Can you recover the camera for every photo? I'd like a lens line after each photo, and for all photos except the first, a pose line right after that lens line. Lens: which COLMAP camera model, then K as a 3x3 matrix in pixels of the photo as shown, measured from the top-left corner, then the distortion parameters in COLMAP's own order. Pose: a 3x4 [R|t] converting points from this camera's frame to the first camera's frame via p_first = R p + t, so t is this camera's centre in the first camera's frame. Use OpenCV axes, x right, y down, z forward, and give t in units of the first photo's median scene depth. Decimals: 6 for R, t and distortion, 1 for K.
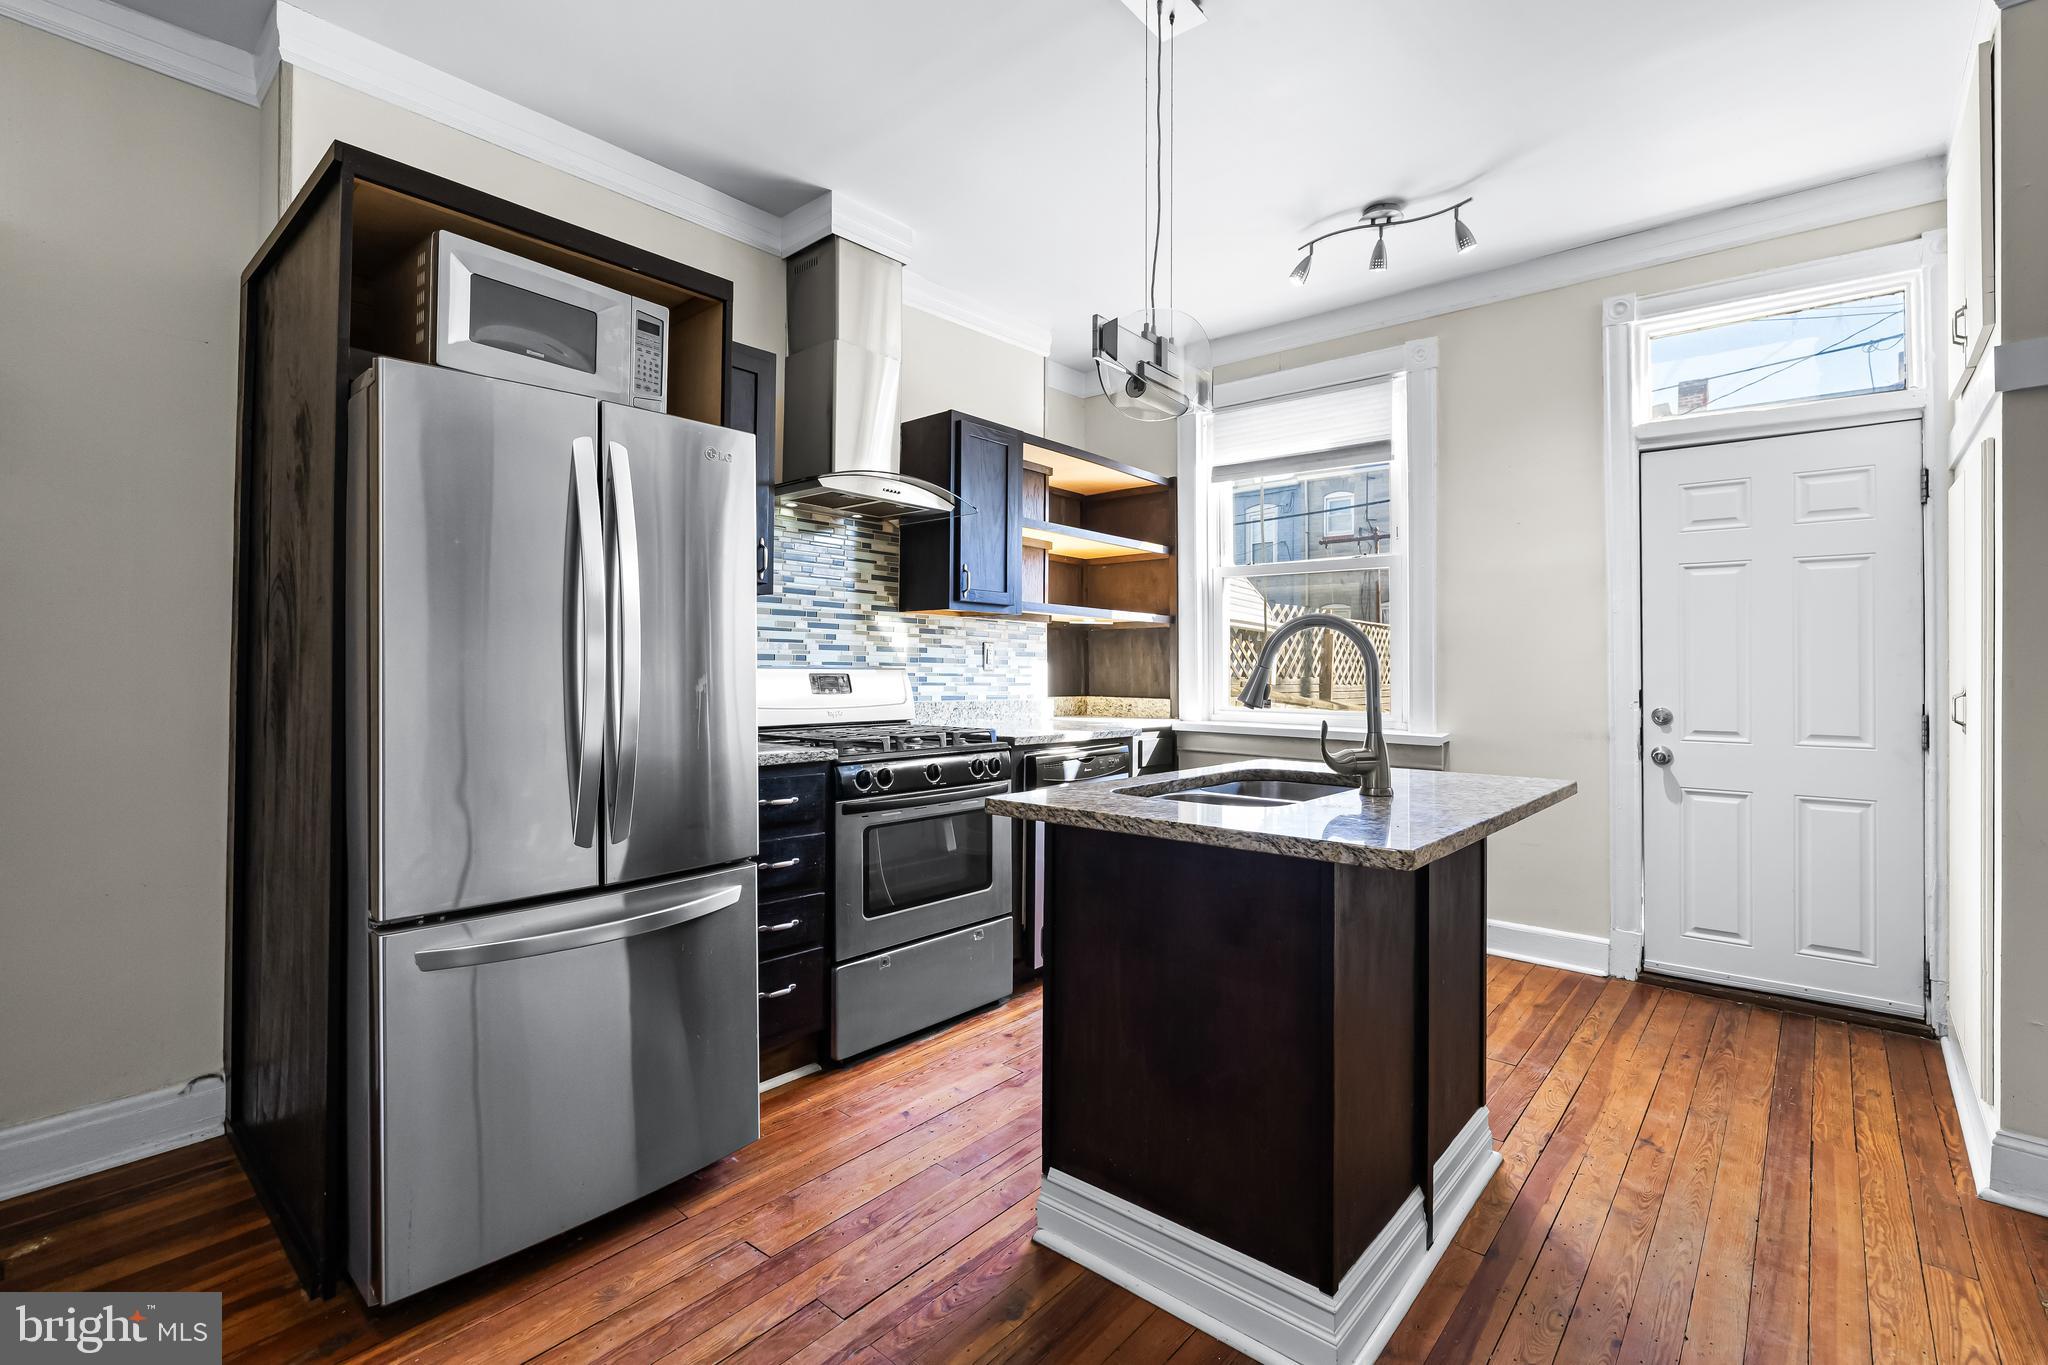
lens RADIAL K [[913.1, 0, 1025.5], [0, 913.1, 663.8], [0, 0, 1]] dist [-0.009001, 0.000819]
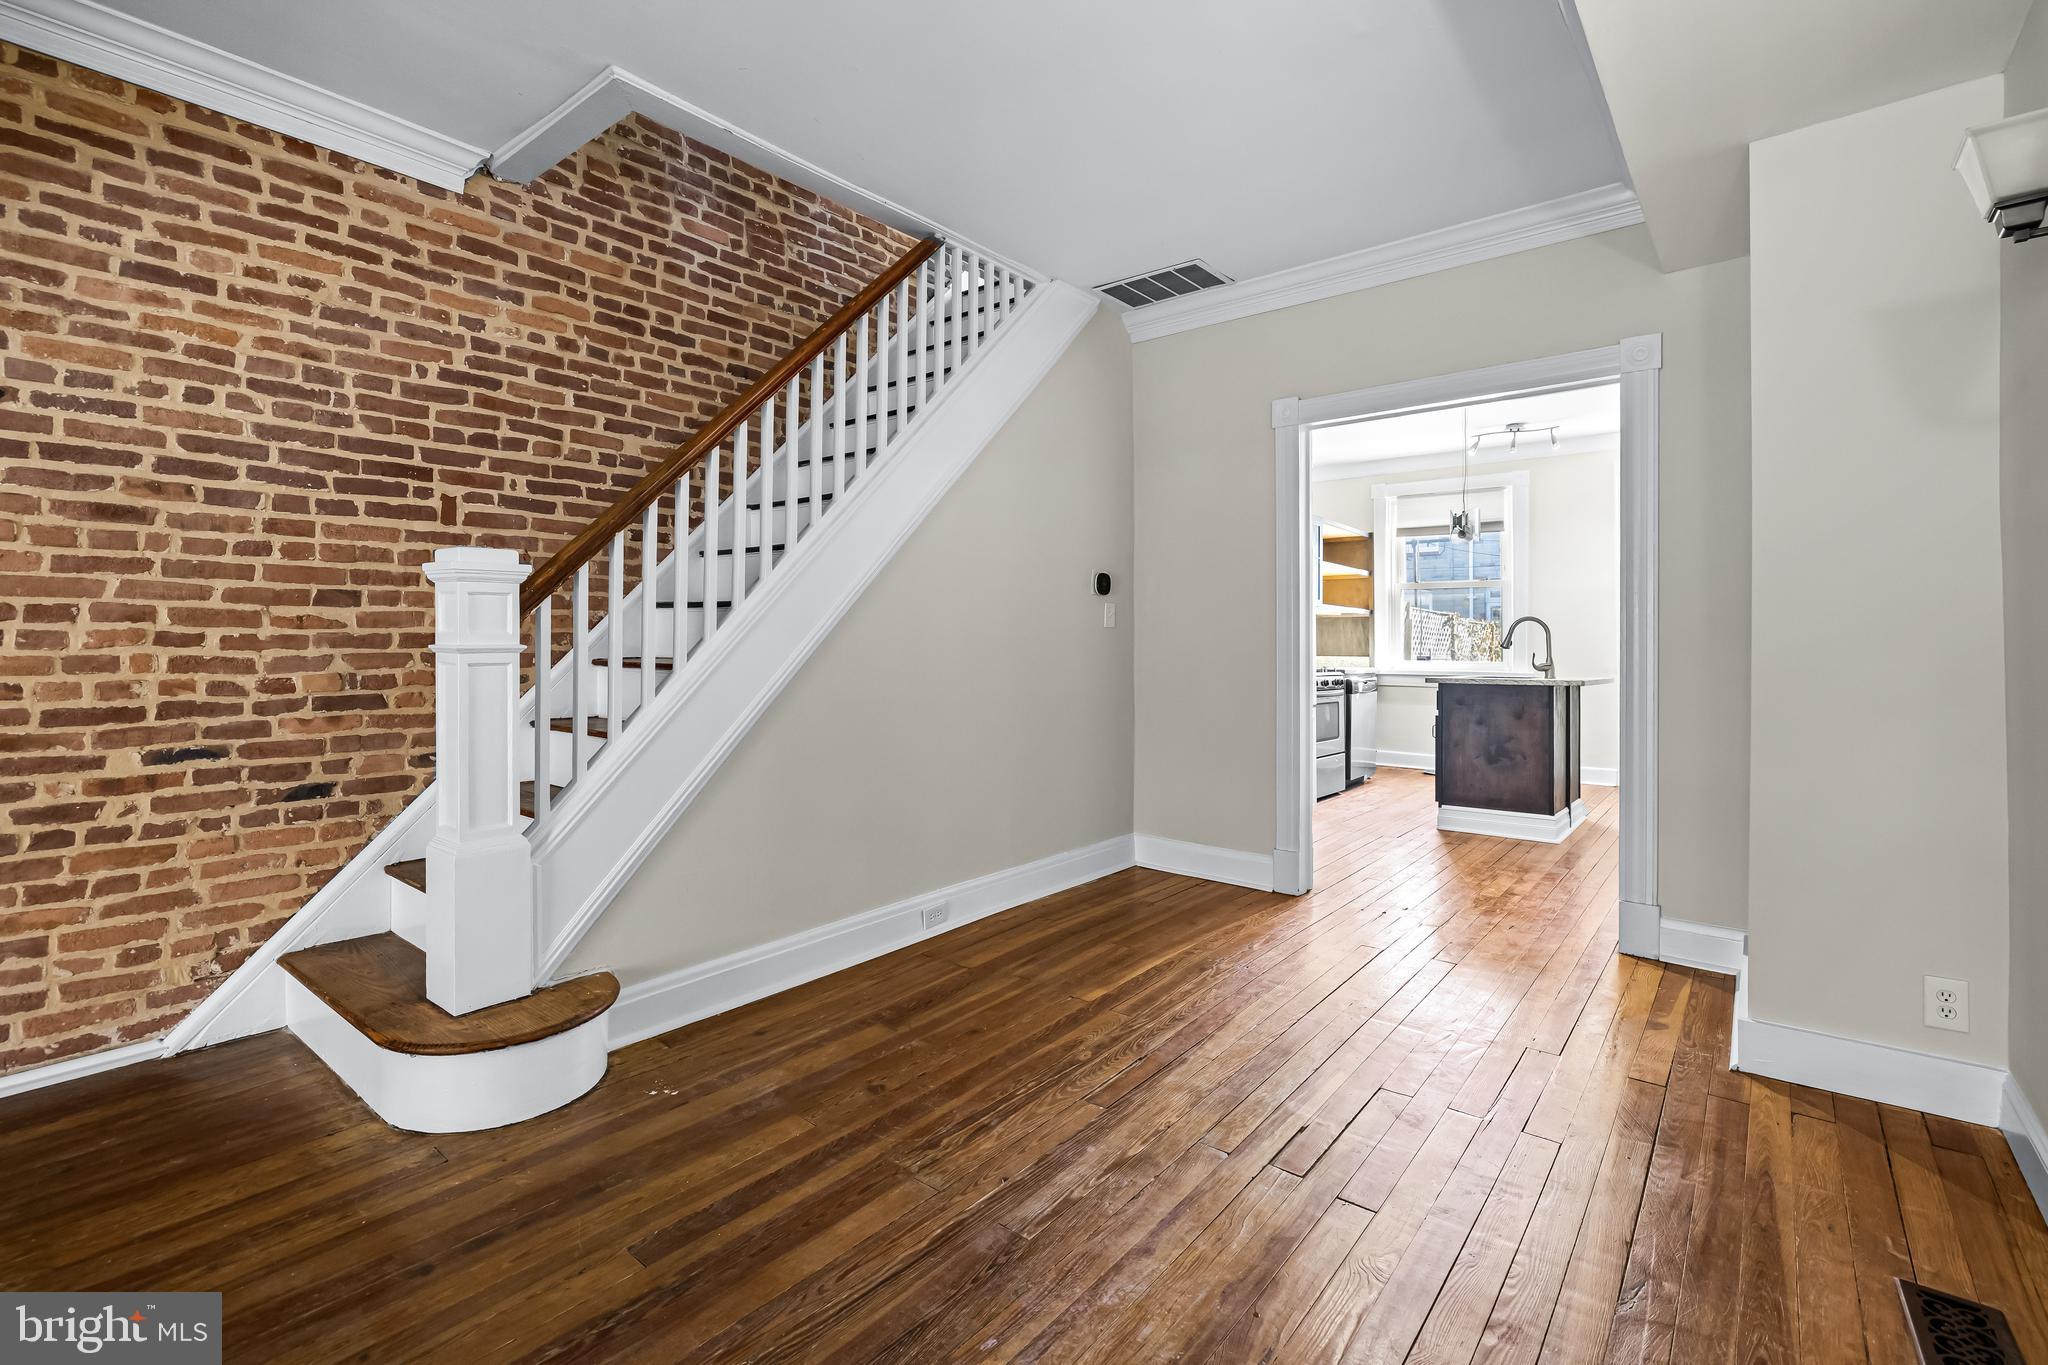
lens RADIAL K [[913.1, 0, 1032.7], [0, 913.1, 649.1], [0, 0, 1]] dist [-0.009001, 0.000819]
pose [[0.999733, 0.001904, 0.023018, -0.719254], [-0.002015, 0.999986, 0.004836, 0.021645], [-0.023008, -0.004881, 0.999723, -1.018845]]
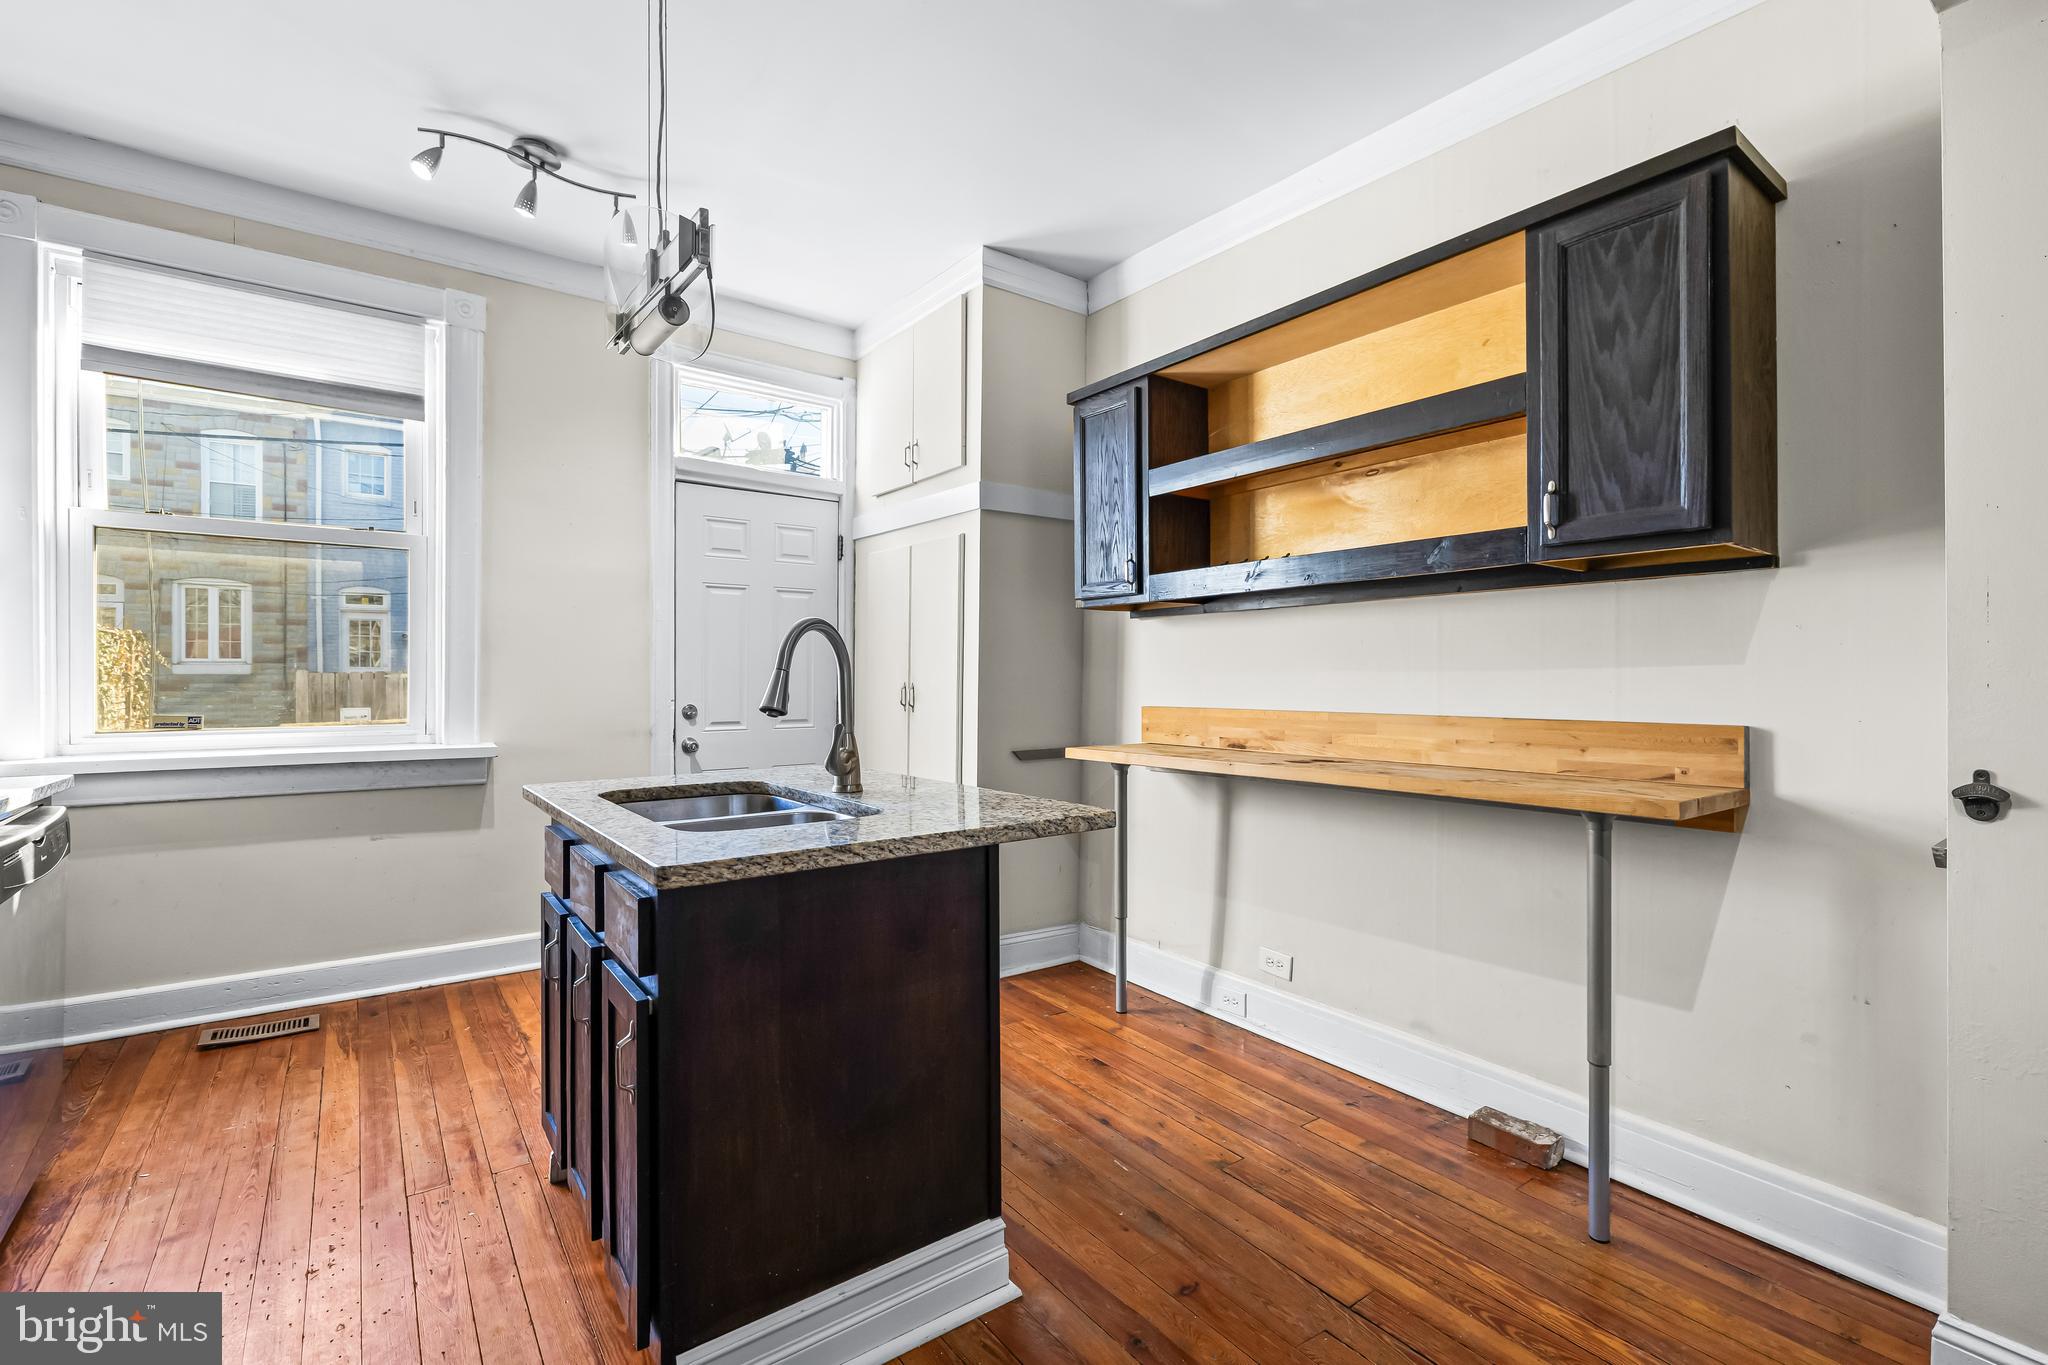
lens RADIAL K [[913.1, 0, 1030.6], [0, 913.1, 688.4], [0, 0, 1]] dist [-0.009001, 0.000819]
pose [[0.212870, -0.019816, 0.976879, -0.337287], [-0.006487, 0.999744, 0.021693, -0.000537], [-0.977059, -0.010955, 0.212687, 0.313115]]
